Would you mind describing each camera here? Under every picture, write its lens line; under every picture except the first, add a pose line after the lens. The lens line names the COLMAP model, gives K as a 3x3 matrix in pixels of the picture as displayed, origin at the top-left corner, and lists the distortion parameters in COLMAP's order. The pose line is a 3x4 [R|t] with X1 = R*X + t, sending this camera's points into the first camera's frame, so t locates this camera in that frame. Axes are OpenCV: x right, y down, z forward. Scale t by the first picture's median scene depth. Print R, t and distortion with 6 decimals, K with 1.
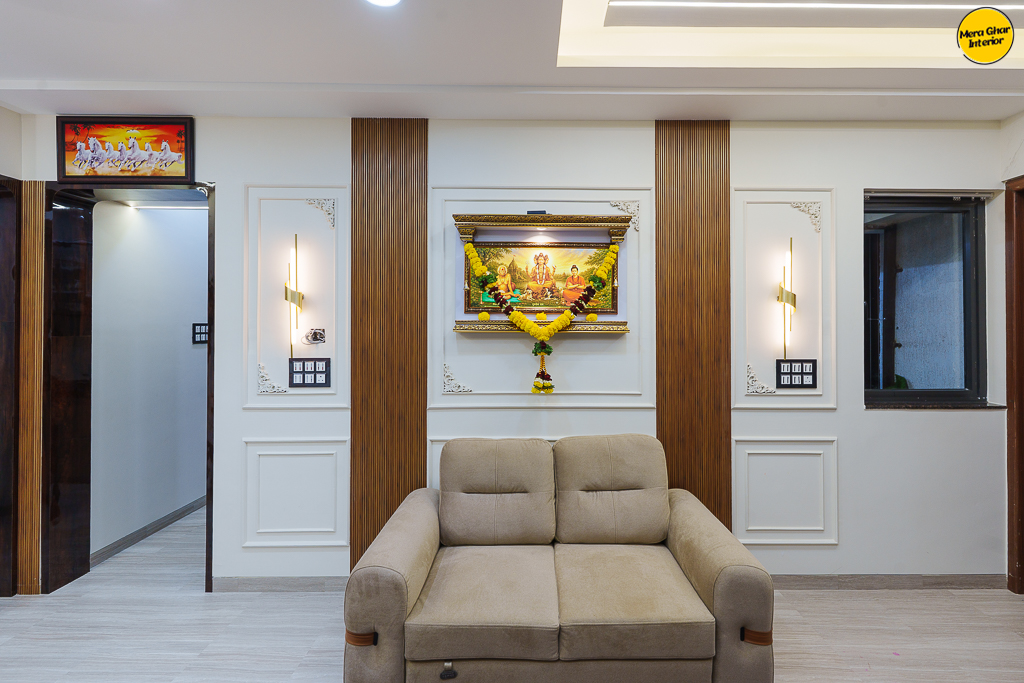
lens RADIAL K [[534.7, 0, 512.1], [0, 534.7, 343.7], [0, 0, 1]] dist [0.005756, -0.003004]
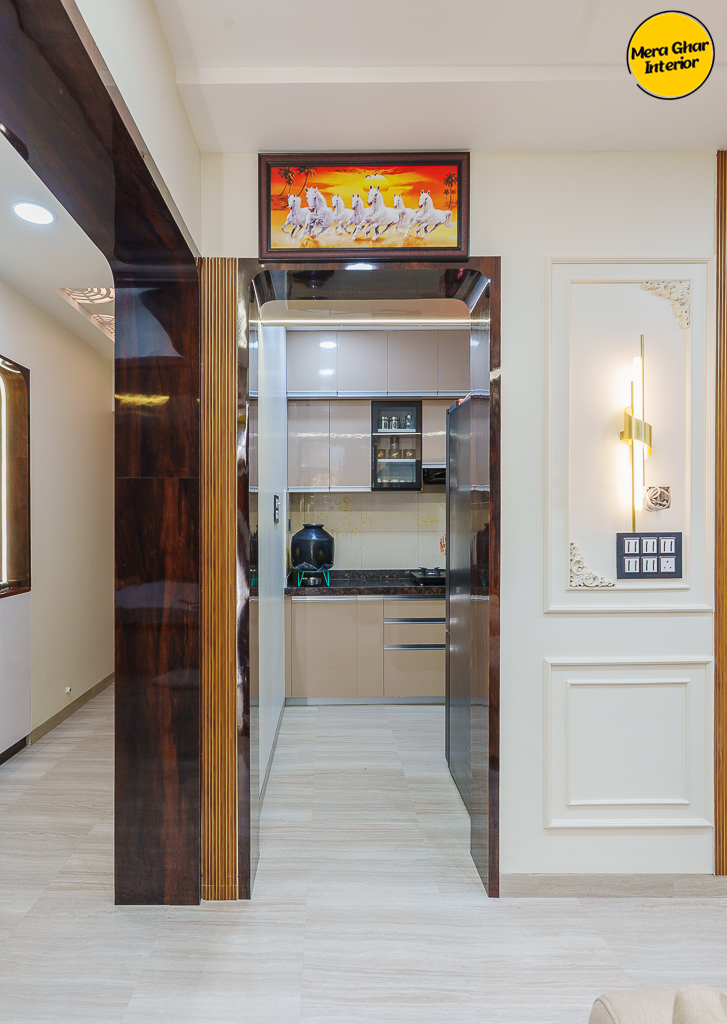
lens RADIAL K [[844.7, 0, 334.1], [0, 844.7, 529.1], [0, 0, 1]] dist [0.013685, 0.001779]
pose [[0.999815, -0.007205, -0.017848, -0.740505], [0.007573, 0.999758, 0.020648, -0.000914], [0.017695, -0.020779, 0.999627, -0.010830]]
